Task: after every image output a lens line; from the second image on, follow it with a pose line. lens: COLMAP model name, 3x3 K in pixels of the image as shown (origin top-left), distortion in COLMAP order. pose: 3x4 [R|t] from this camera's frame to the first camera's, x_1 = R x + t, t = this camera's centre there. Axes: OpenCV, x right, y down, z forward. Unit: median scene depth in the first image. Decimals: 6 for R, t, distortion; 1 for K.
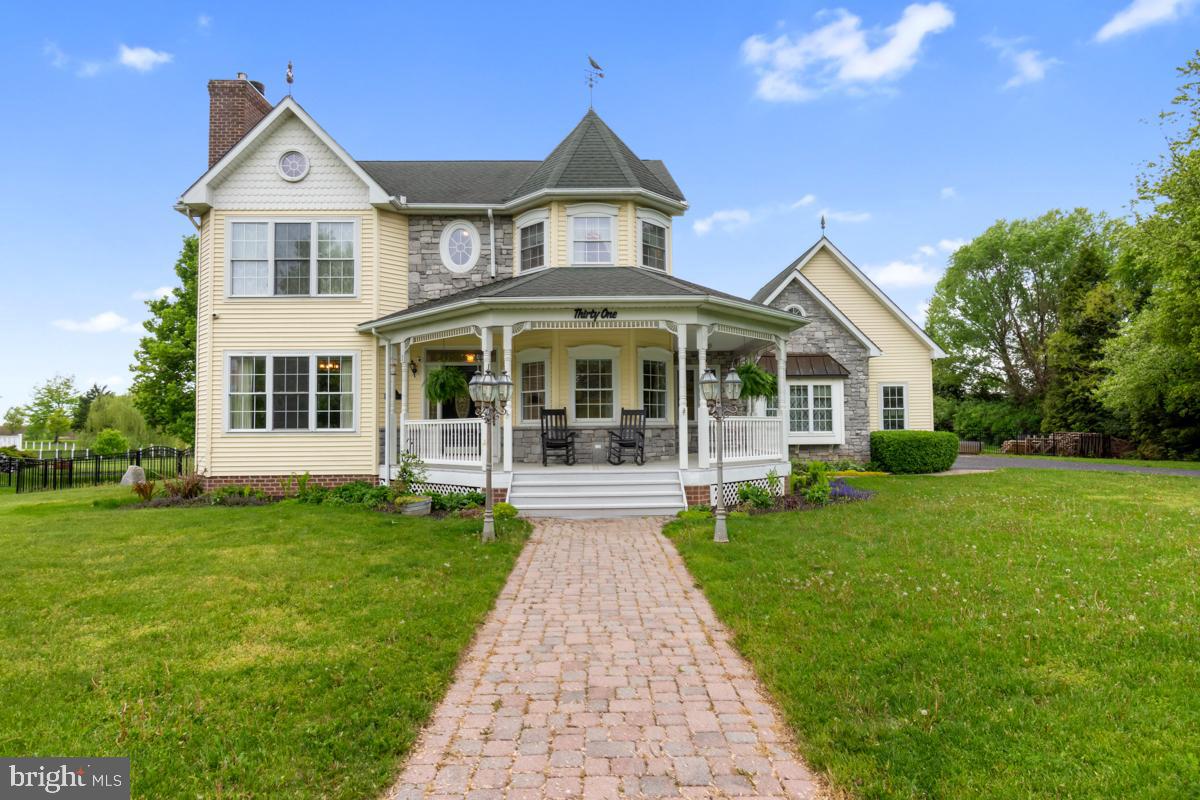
lens RADIAL K [[669.4, 0, 598.2], [0, 669.4, 398.6], [0, 0, 1]] dist [0.001328, 0.000257]
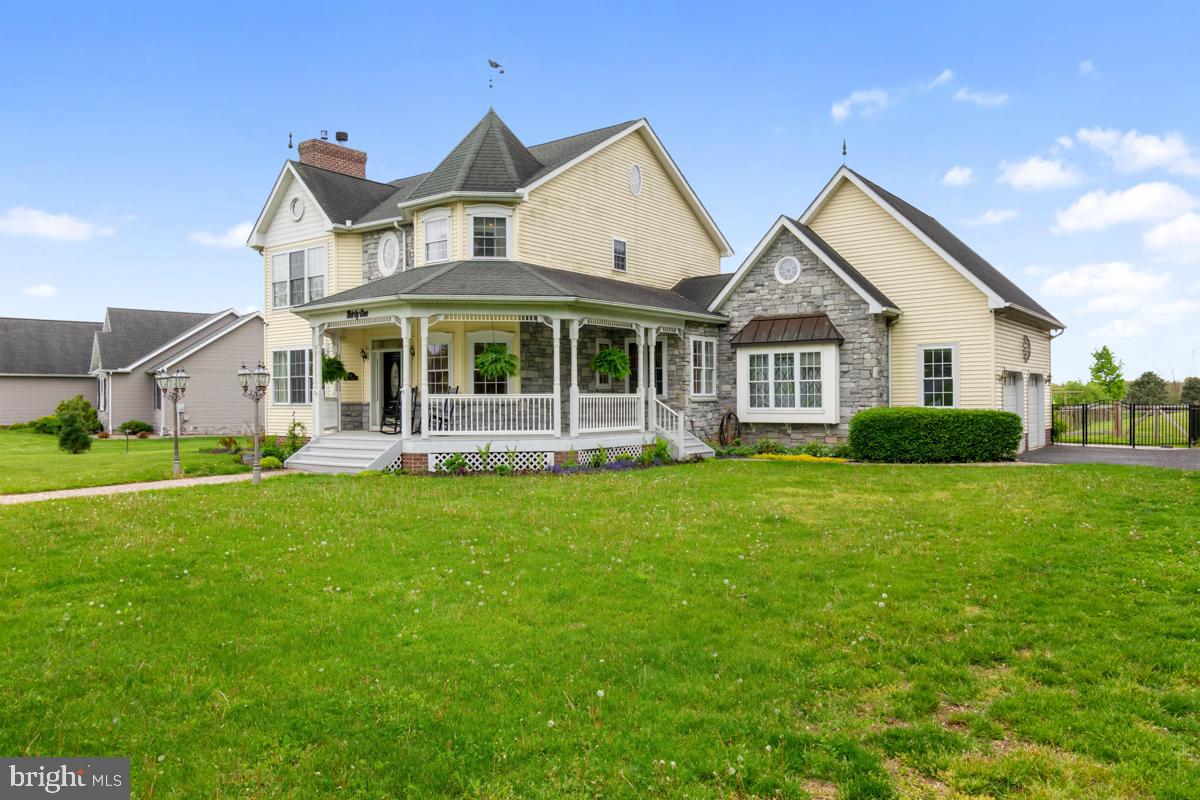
lens RADIAL K [[836.0, 0, 600.1], [0, 836.0, 401.7], [0, 0, 1]] dist [0.006115, 0.000656]
pose [[0.789491, 0.004146, -0.613748, 1.013091], [0.026288, 0.998831, 0.040564, -0.010202], [0.613199, -0.048159, 0.788459, 0.023024]]
